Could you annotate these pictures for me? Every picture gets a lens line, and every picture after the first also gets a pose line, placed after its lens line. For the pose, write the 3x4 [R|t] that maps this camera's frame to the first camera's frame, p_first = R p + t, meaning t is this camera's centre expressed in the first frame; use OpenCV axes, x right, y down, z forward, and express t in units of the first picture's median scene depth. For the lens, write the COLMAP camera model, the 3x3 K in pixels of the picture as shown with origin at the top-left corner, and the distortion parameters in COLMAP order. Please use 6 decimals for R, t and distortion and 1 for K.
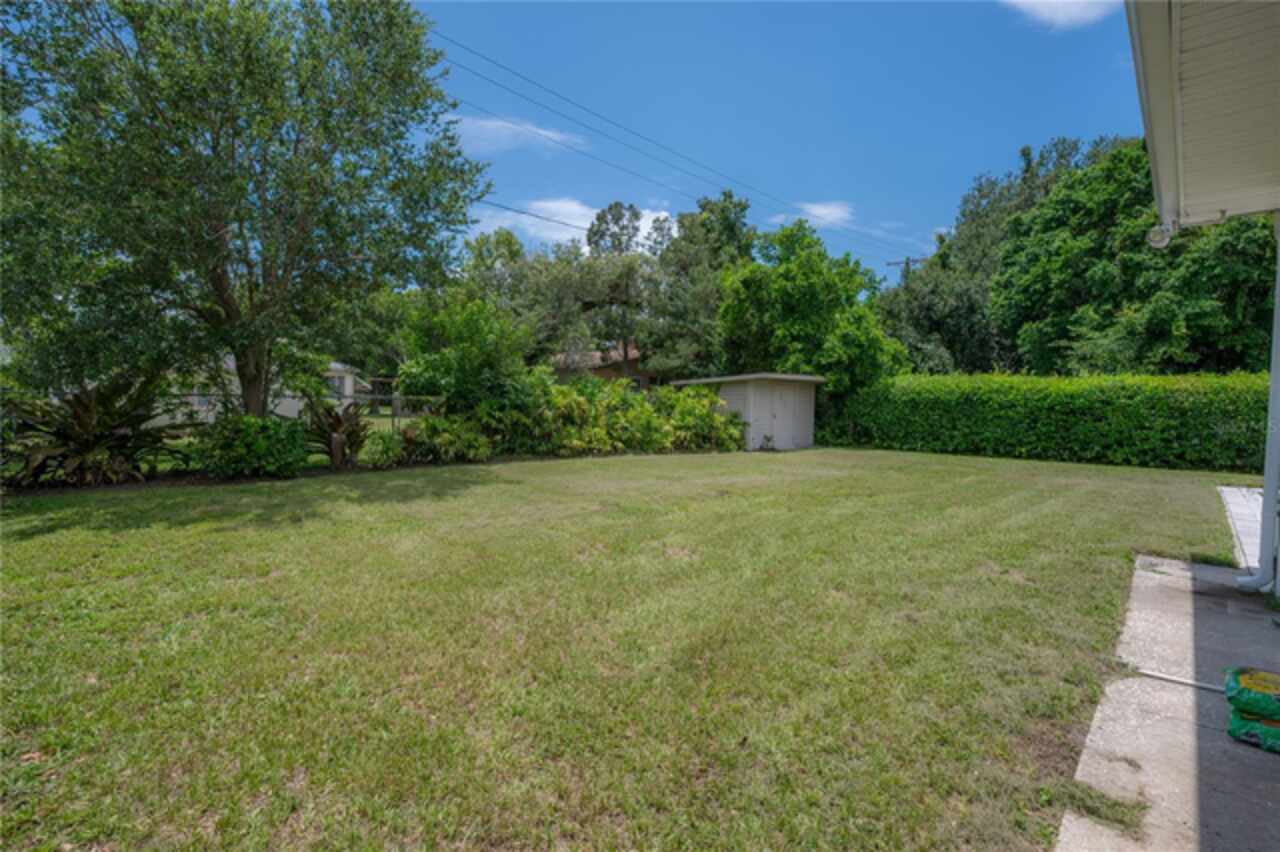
lens RADIAL K [[581.6, 0, 634.9], [0, 581.6, 421.0], [0, 0, 1]] dist [-0.002438, 0.000381]
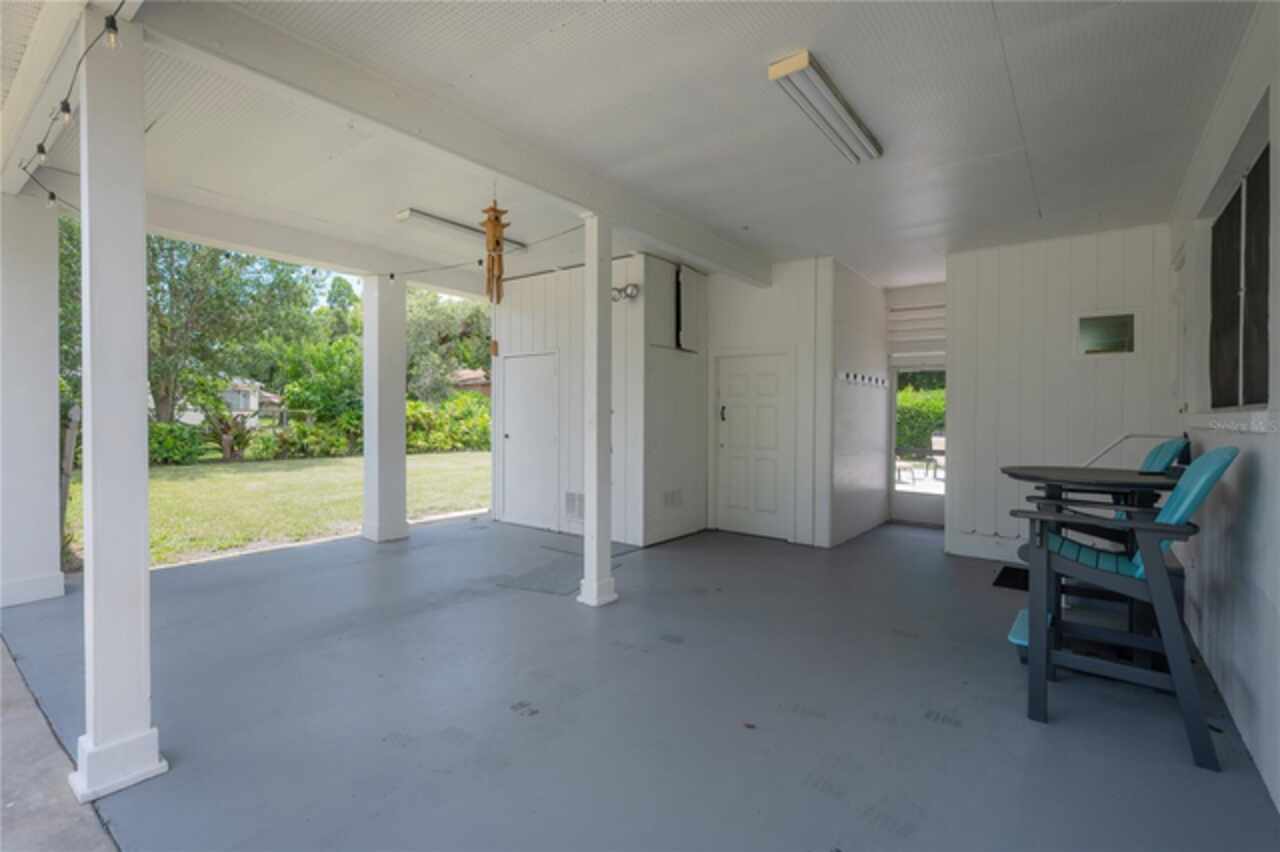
lens RADIAL K [[581.6, 0, 651.1], [0, 581.6, 425.0], [0, 0, 1]] dist [-0.002438, 0.000381]
pose [[0.992251, -0.005751, 0.124117, 0.245431], [0.007428, 0.999887, -0.013047, 0.015479], [-0.124028, 0.013868, 0.992182, -0.389463]]
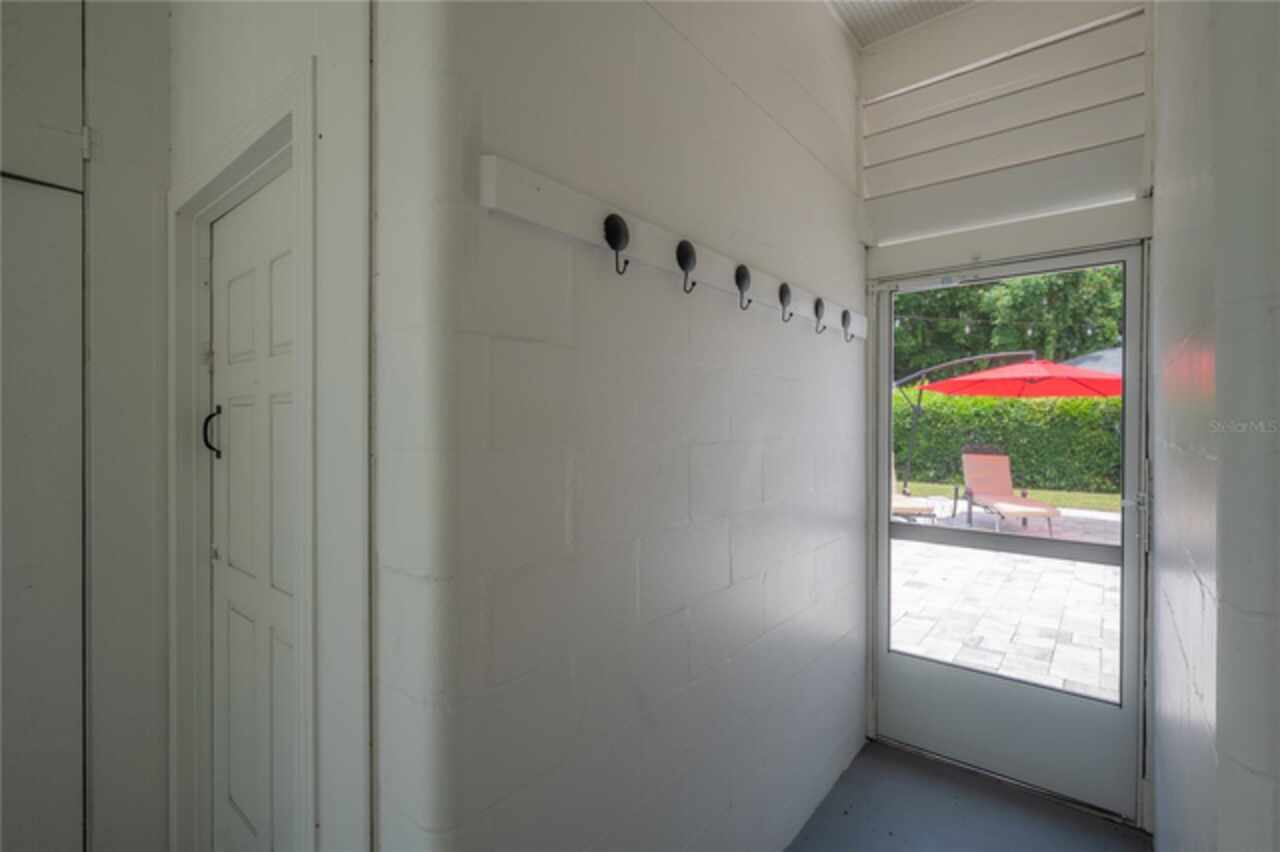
lens RADIAL K [[581.6, 0, 636.0], [0, 581.6, 426.5], [0, 0, 1]] dist [-0.002438, 0.000381]
pose [[0.996120, -0.022330, 0.085128, 0.433970], [0.024453, 0.999413, -0.023980, 0.004680], [-0.084543, 0.025968, 0.996081, -0.071289]]
